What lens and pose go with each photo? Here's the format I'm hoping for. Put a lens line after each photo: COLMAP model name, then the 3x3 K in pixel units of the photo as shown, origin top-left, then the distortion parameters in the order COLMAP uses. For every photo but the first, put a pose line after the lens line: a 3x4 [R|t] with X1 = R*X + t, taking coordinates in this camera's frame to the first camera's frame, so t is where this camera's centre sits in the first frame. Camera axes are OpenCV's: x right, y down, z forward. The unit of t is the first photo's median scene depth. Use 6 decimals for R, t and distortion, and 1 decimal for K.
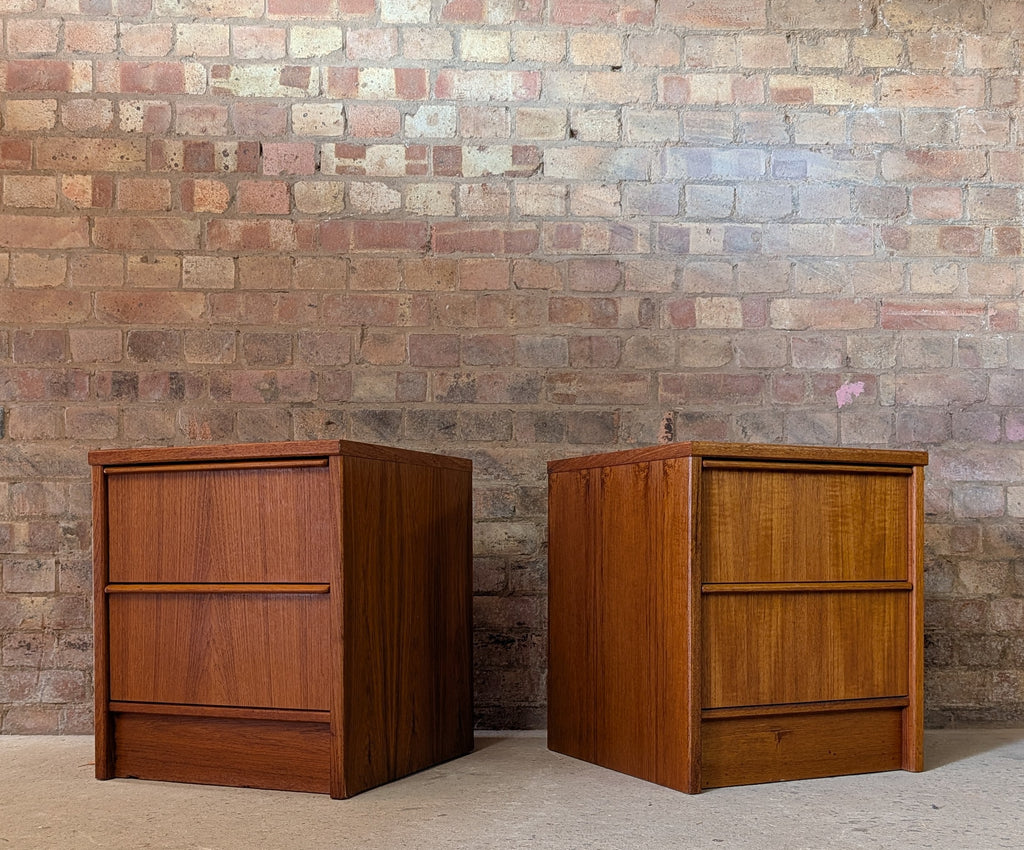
lens RADIAL K [[1215.1, 0, 506.2], [0, 1215.1, 558.3], [0, 0, 1]] dist [0.139140, -0.446085]
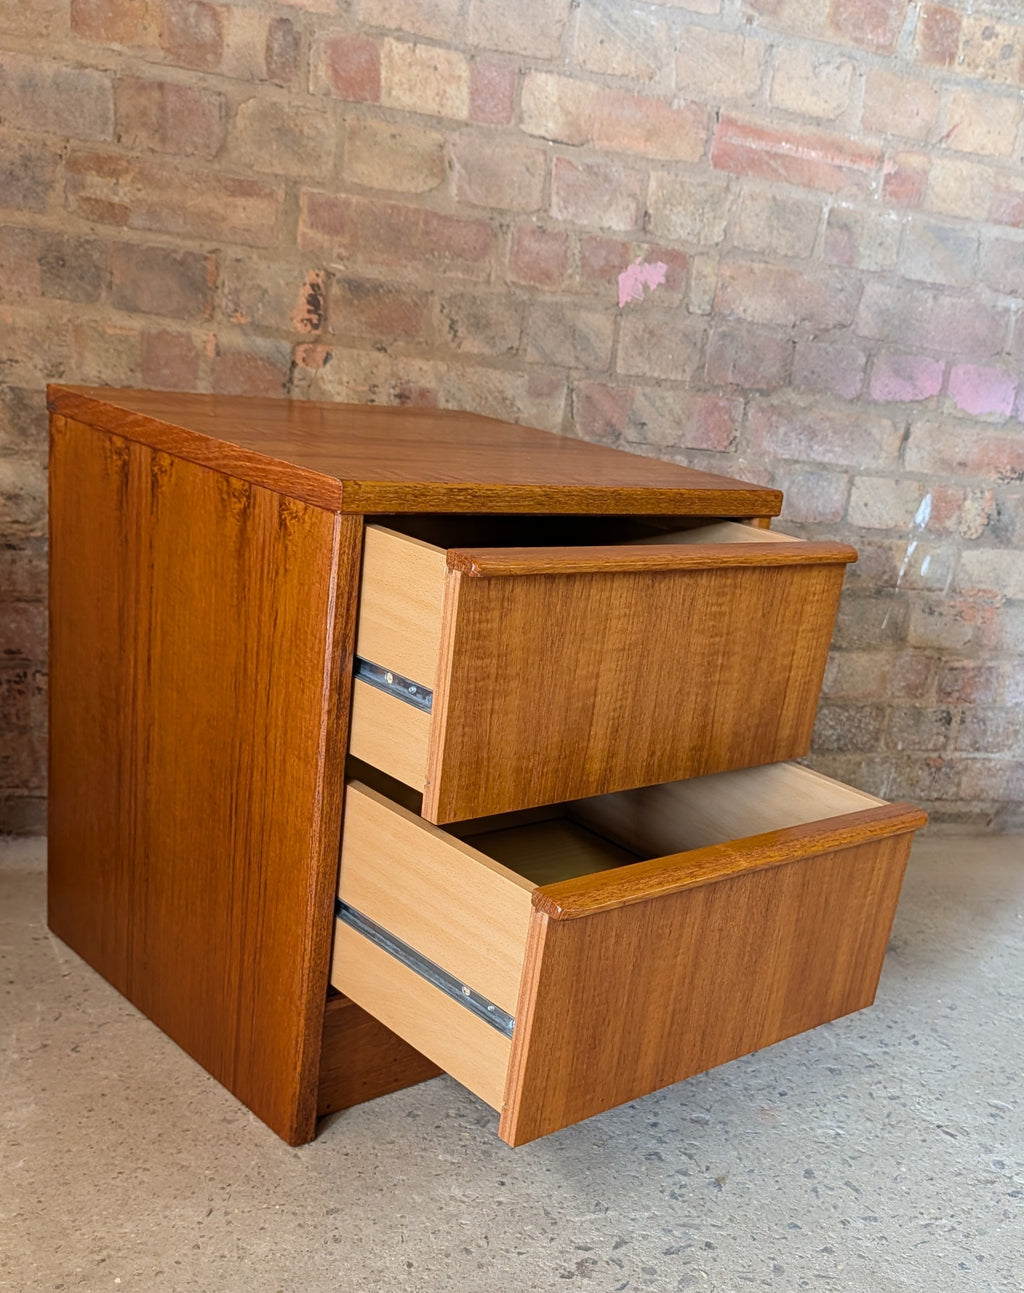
lens RADIAL K [[1425.8, 0, 616.1], [0, 1425.8, 829.6], [0, 0, 1]] dist [-0.007670, 0.011955]
pose [[0.941714, 0.013525, 0.336143, 0.052391], [-0.136495, 0.928614, 0.345029, -0.125454], [-0.307481, -0.370800, 0.876335, 0.336403]]
